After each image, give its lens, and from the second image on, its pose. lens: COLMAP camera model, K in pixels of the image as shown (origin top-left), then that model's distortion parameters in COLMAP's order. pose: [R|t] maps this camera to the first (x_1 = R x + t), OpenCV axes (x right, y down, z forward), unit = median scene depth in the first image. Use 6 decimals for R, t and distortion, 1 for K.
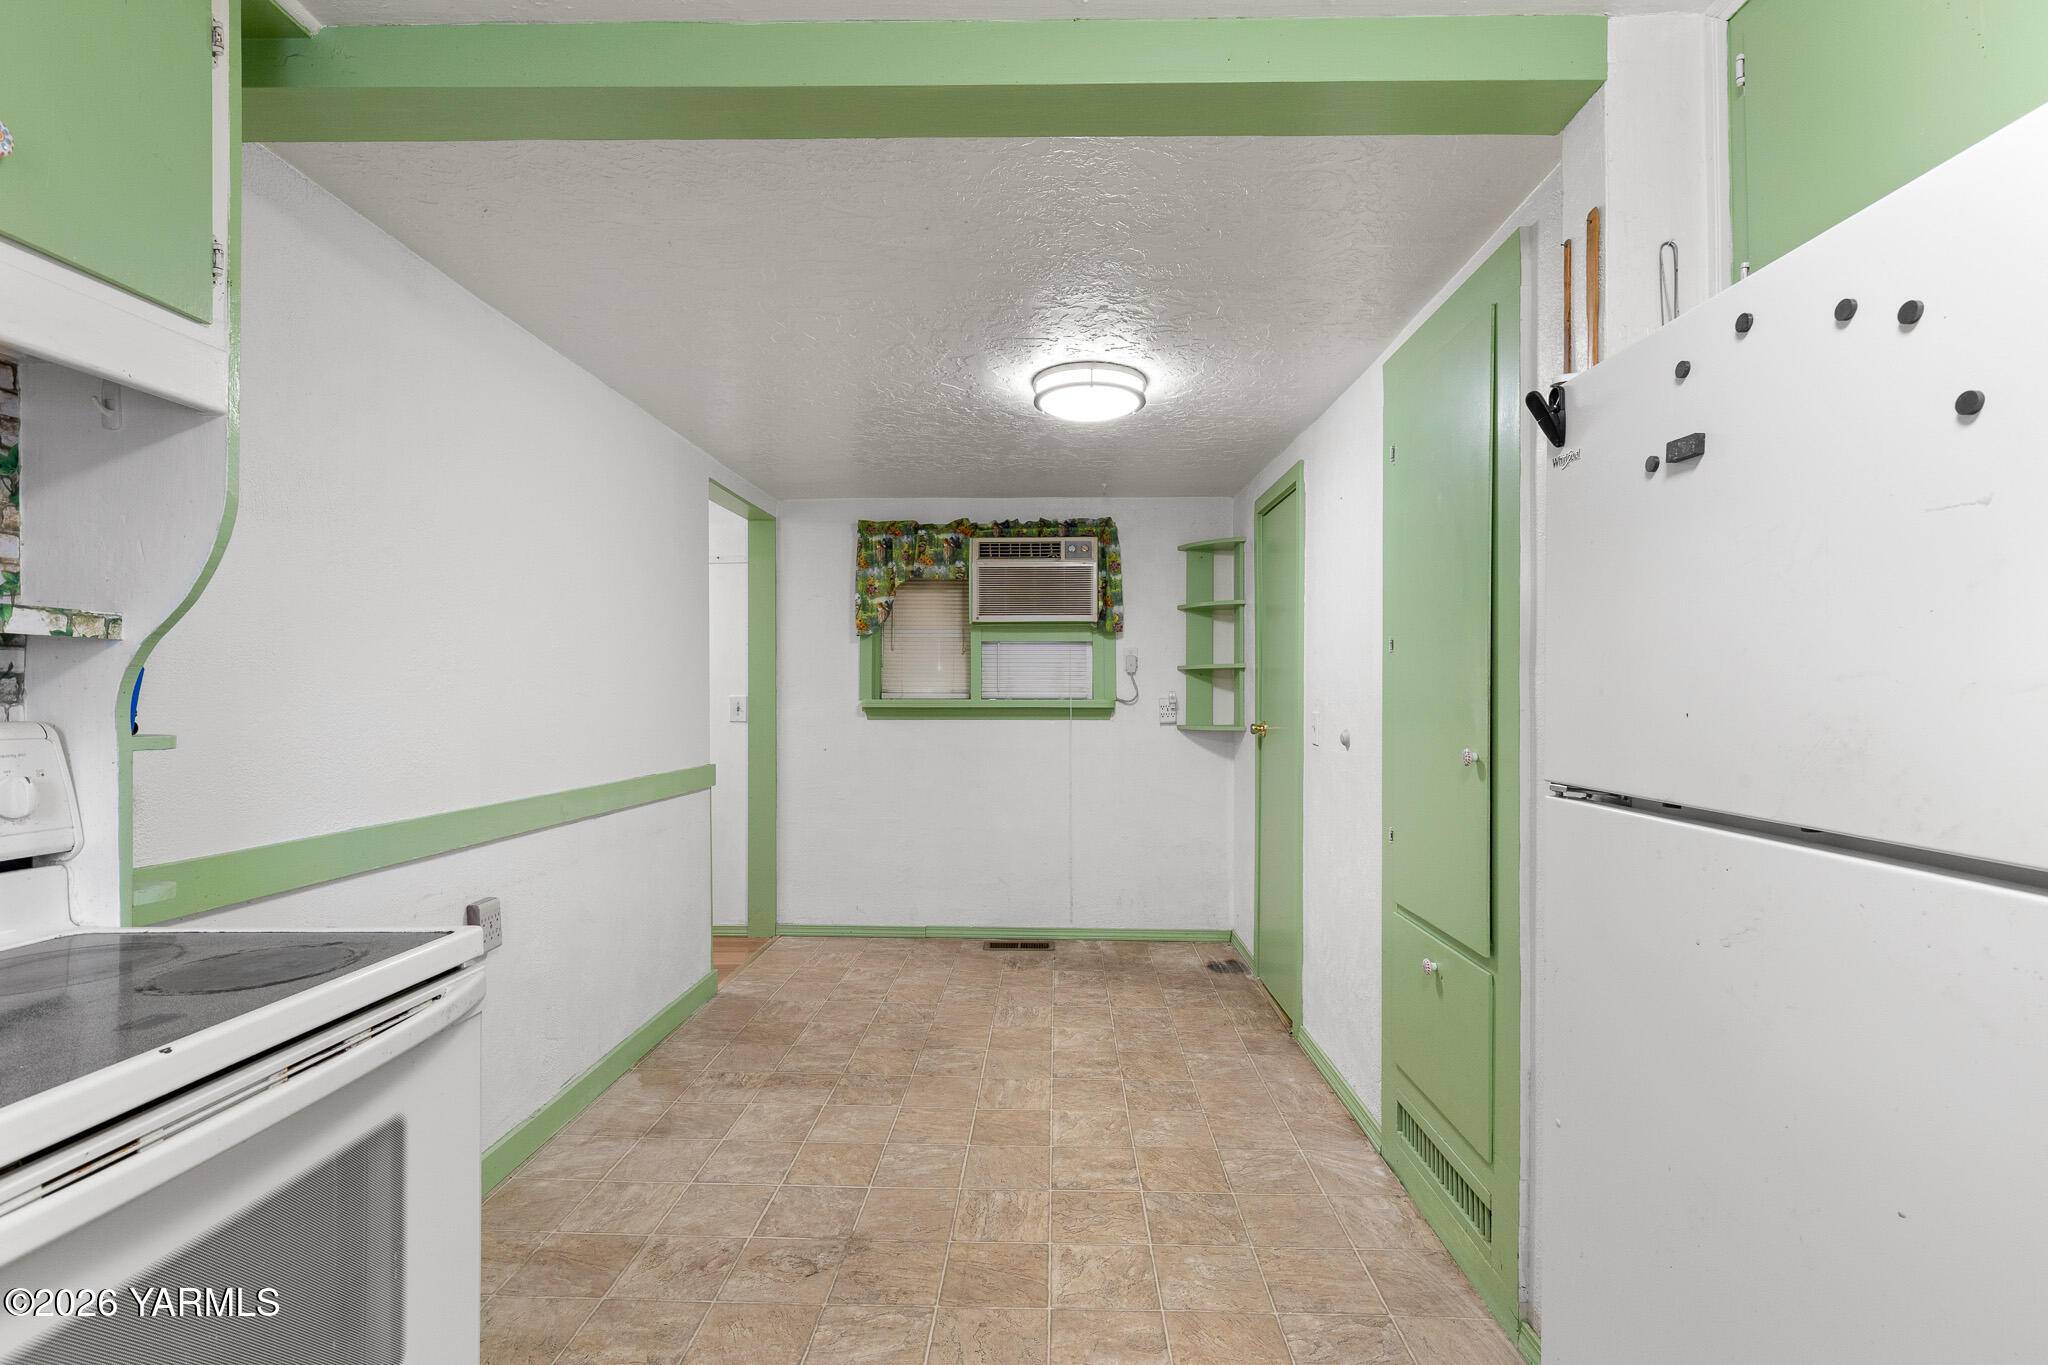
lens RADIAL K [[953.0, 0, 1031.6], [0, 953.0, 703.0], [0, 0, 1]] dist [-0.001079, -0.000293]
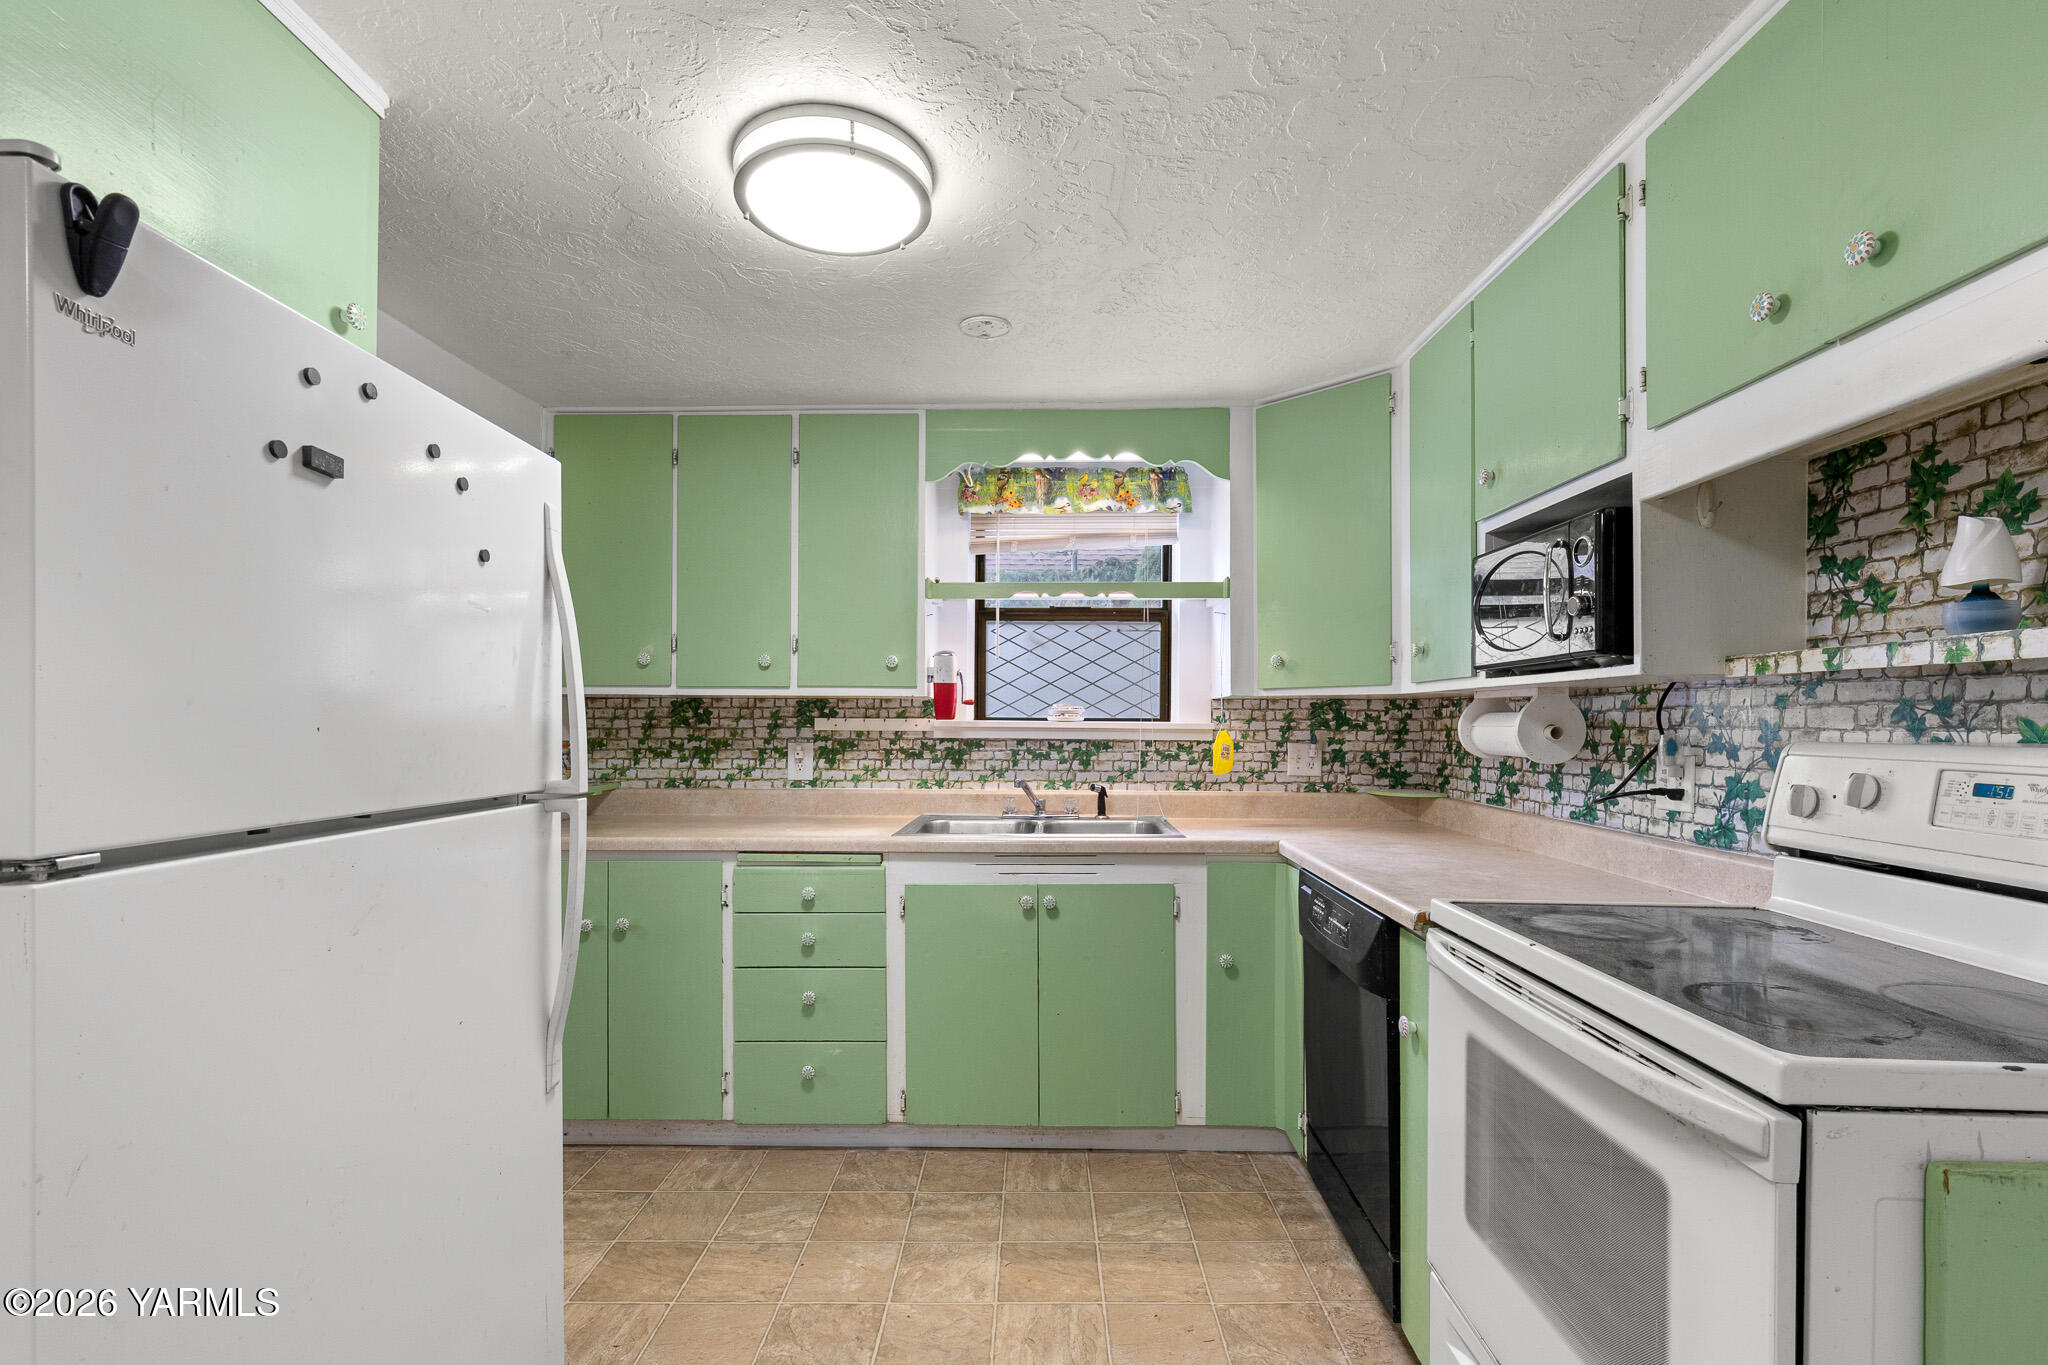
lens RADIAL K [[976.2, 0, 1017.7], [0, 976.2, 701.8], [0, 0, 1]] dist [0.132429, -0.000042]
pose [[-0.999623, -0.011396, -0.024965, 0.034474], [-0.011291, 0.999927, -0.004352, -0.038413], [0.025012, -0.004068, -0.999679, 2.074733]]
